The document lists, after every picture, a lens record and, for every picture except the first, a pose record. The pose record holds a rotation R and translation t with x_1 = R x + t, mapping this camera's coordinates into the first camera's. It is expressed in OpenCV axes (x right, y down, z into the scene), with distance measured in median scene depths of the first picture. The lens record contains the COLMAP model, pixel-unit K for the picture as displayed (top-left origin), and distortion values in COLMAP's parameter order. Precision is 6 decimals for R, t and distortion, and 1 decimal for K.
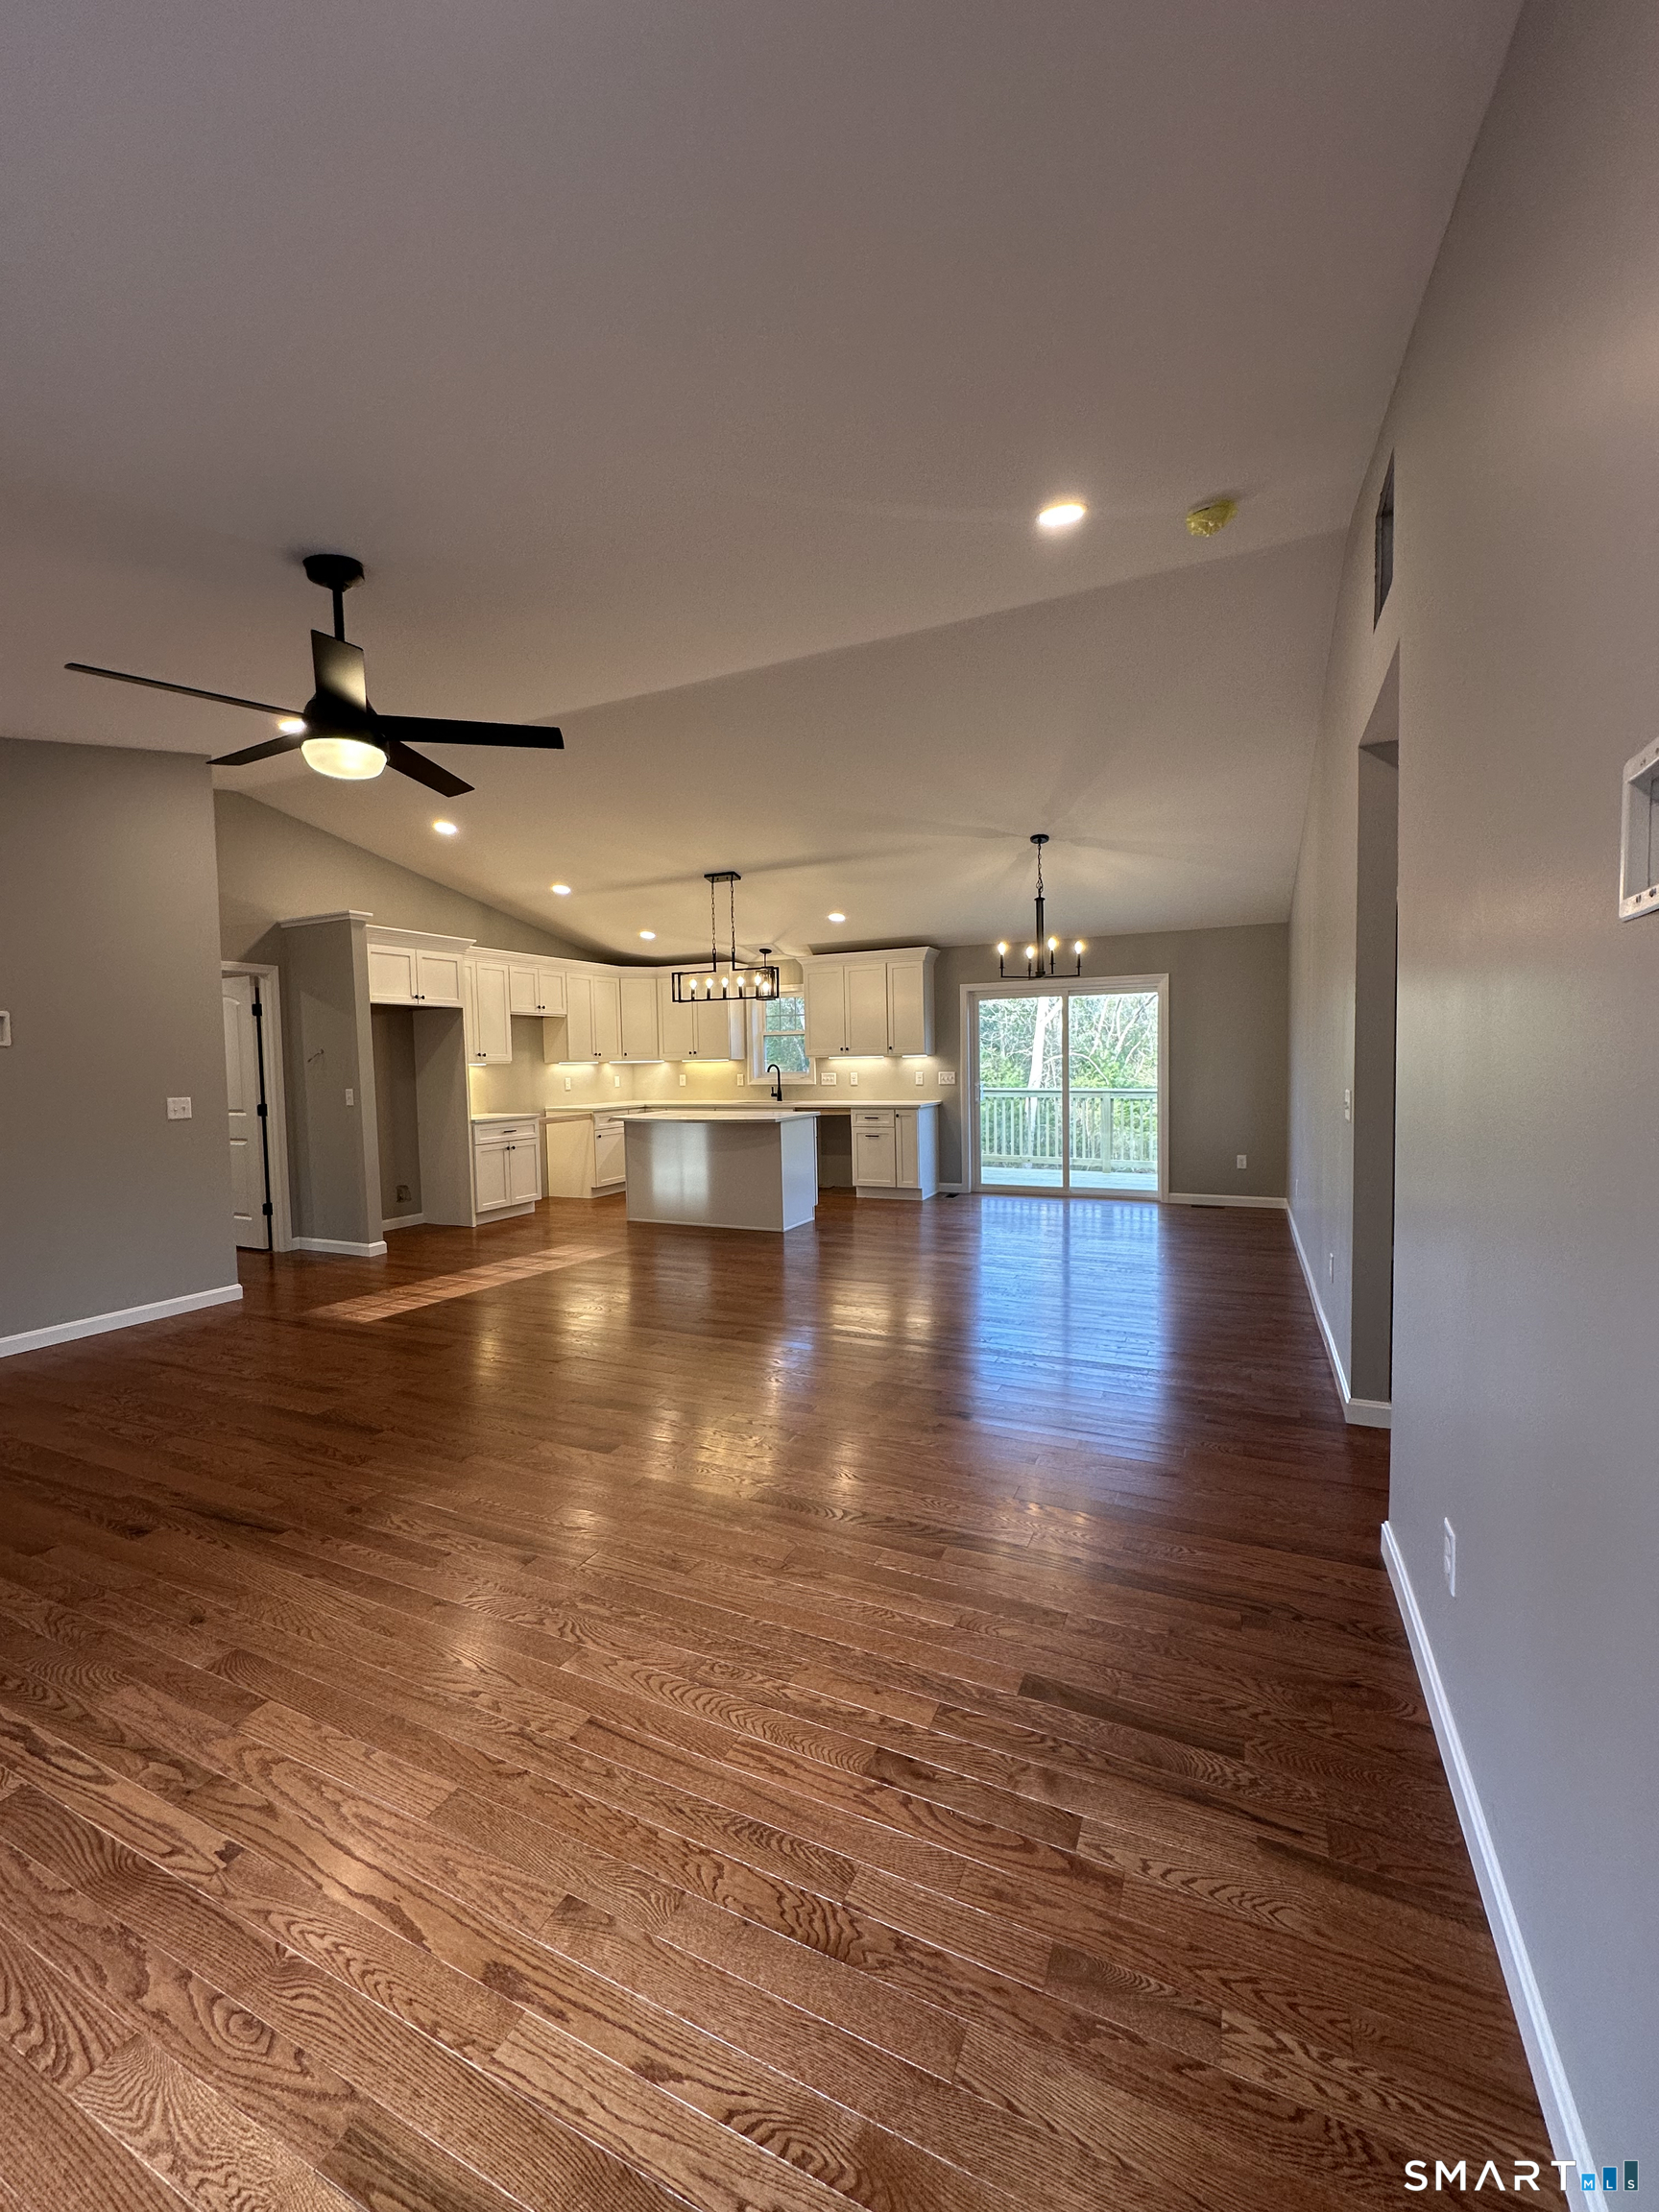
lens RADIAL K [[880.0, 0, 830.4], [0, 880.0, 1102.9], [0, 0, 1]] dist [-0.001536, -0.000103]
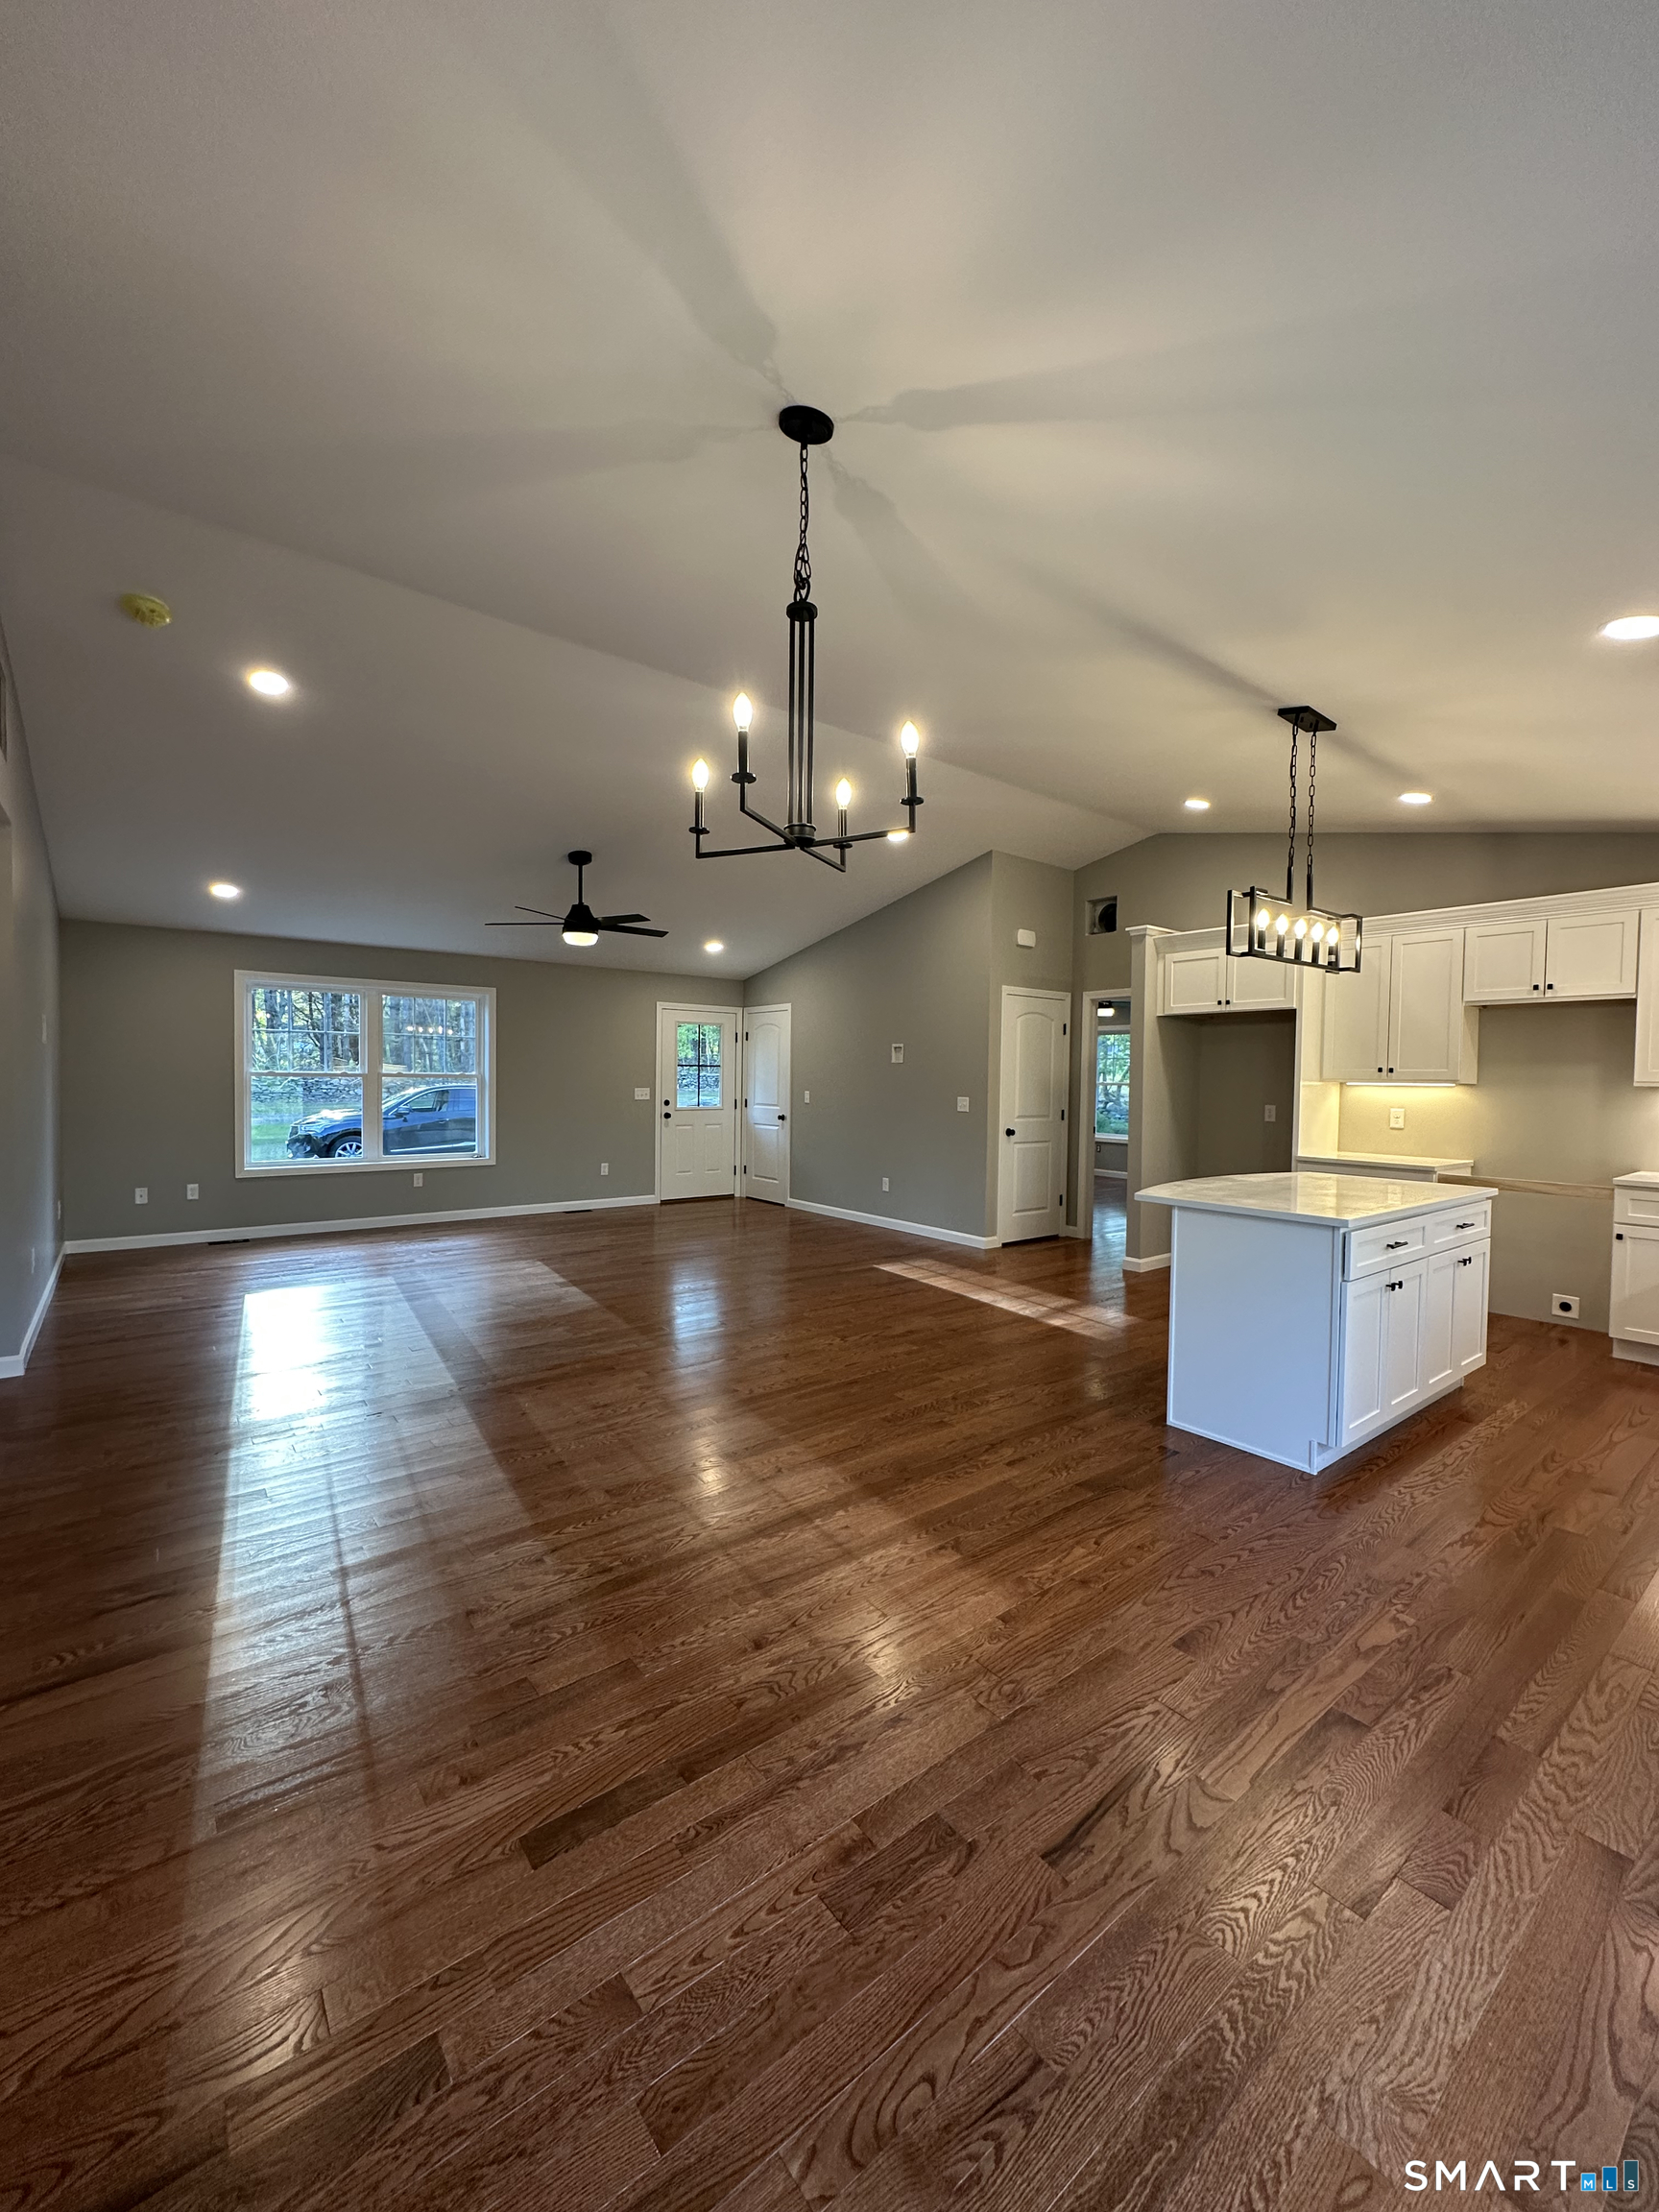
lens RADIAL K [[880.0, 0, 830.4], [0, 880.0, 1102.9], [0, 0, 1]] dist [-0.001536, -0.000103]
pose [[-0.453006, 0.038296, -0.890685, 0.386433], [-0.050154, 0.996400, 0.068350, -0.049681], [0.890096, 0.075634, -0.449454, 0.847466]]
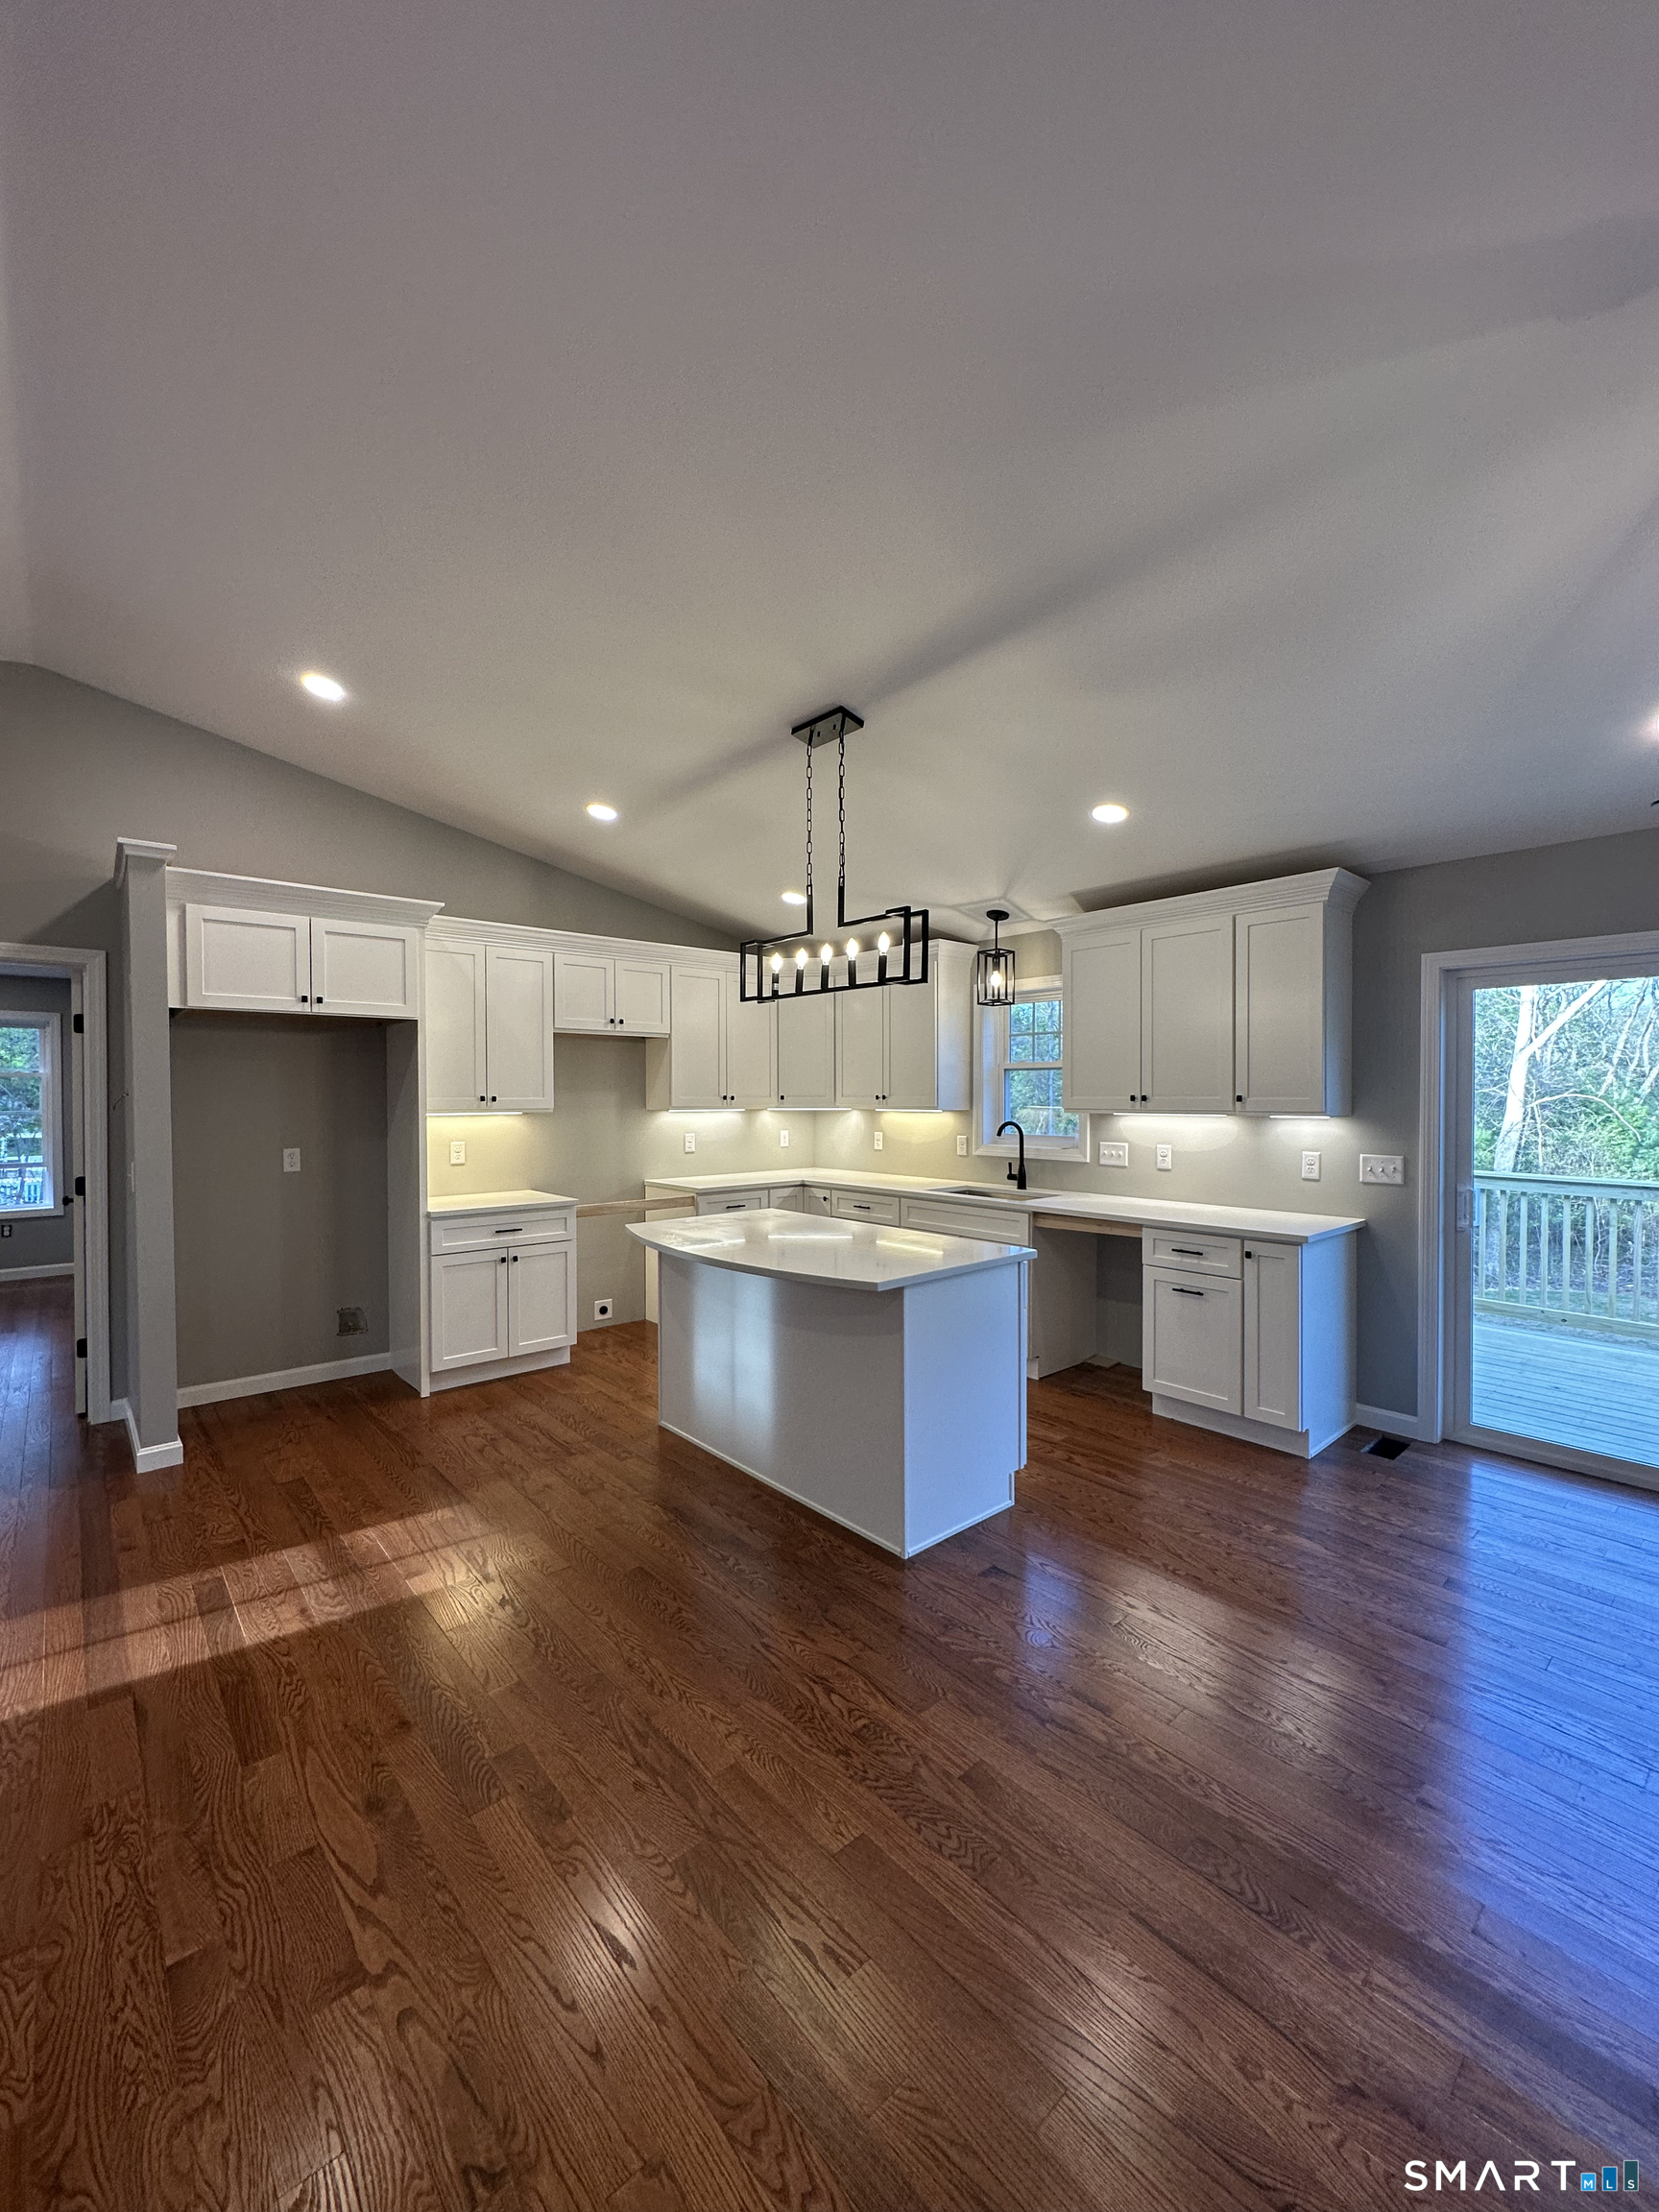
lens RADIAL K [[880.0, 0, 830.4], [0, 880.0, 1102.9], [0, 0, 1]] dist [-0.001536, -0.000103]
pose [[0.913153, 0.022086, -0.407018, 0.060593], [-0.036302, 0.998970, -0.027237, -0.040124], [0.405997, 0.039647, 0.913014, 0.497665]]
